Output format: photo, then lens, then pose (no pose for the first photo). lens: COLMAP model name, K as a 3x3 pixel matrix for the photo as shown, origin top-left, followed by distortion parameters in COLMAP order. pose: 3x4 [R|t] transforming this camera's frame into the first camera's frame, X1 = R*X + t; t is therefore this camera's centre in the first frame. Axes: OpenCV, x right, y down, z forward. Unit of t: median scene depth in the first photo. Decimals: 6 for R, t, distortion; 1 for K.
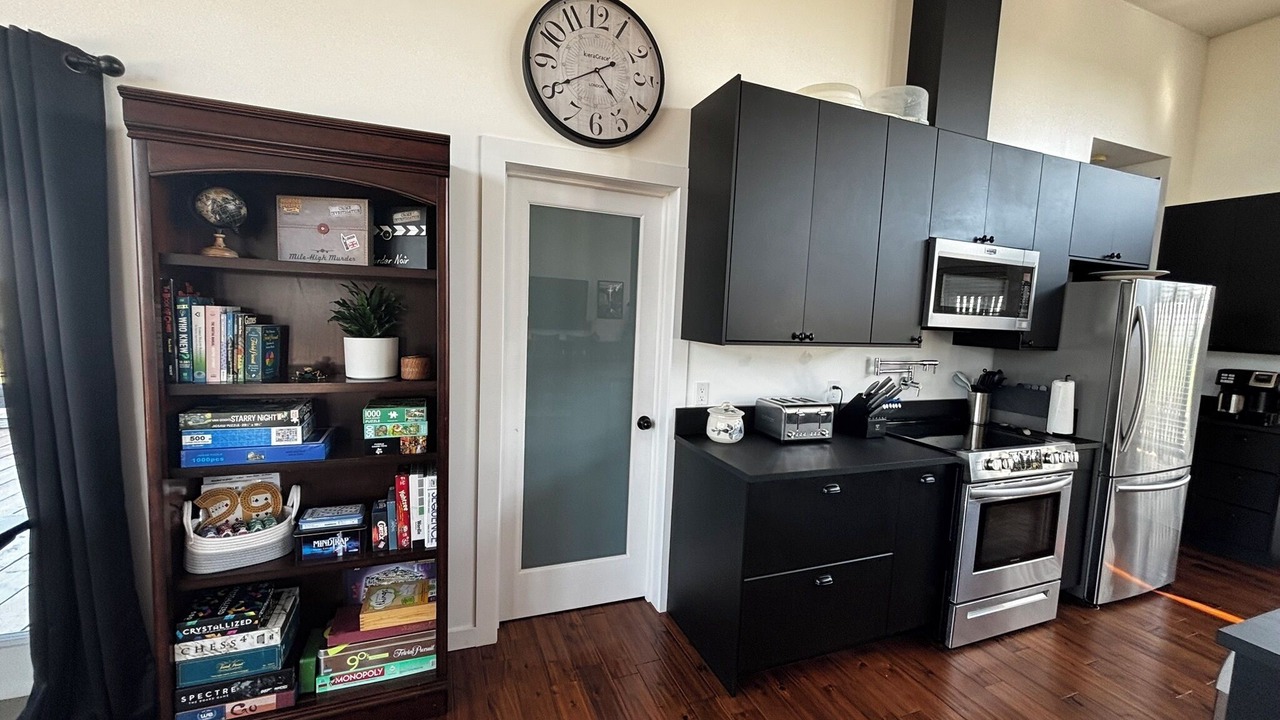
lens RADIAL K [[515.3, 0, 640.0], [0, 515.3, 360.0], [0, 0, 1]] dist [-0.006370, 0.000731]
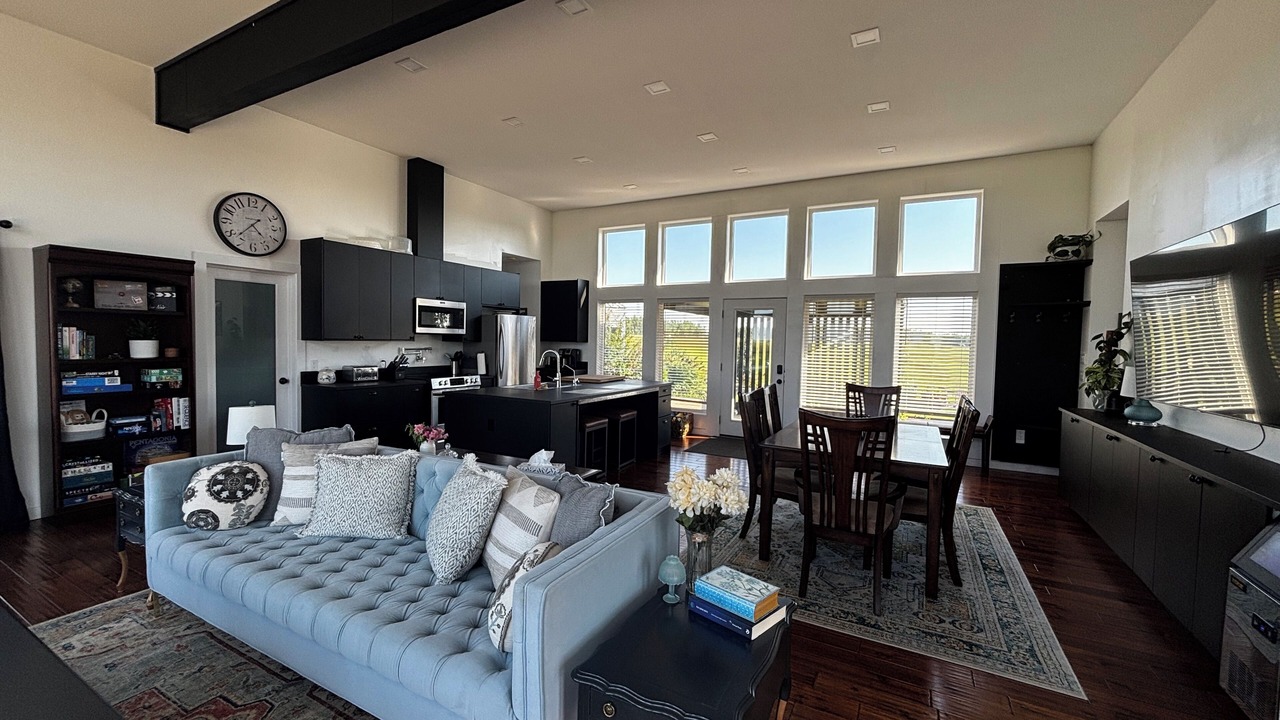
lens RADIAL K [[515.3, 0, 640.0], [0, 515.3, 360.0], [0, 0, 1]] dist [-0.006370, 0.000731]
pose [[0.769682, -0.049933, 0.636471, -0.280743], [0.070047, 0.997523, -0.006449, 0.213172], [-0.634573, 0.049547, 0.771273, -2.163409]]
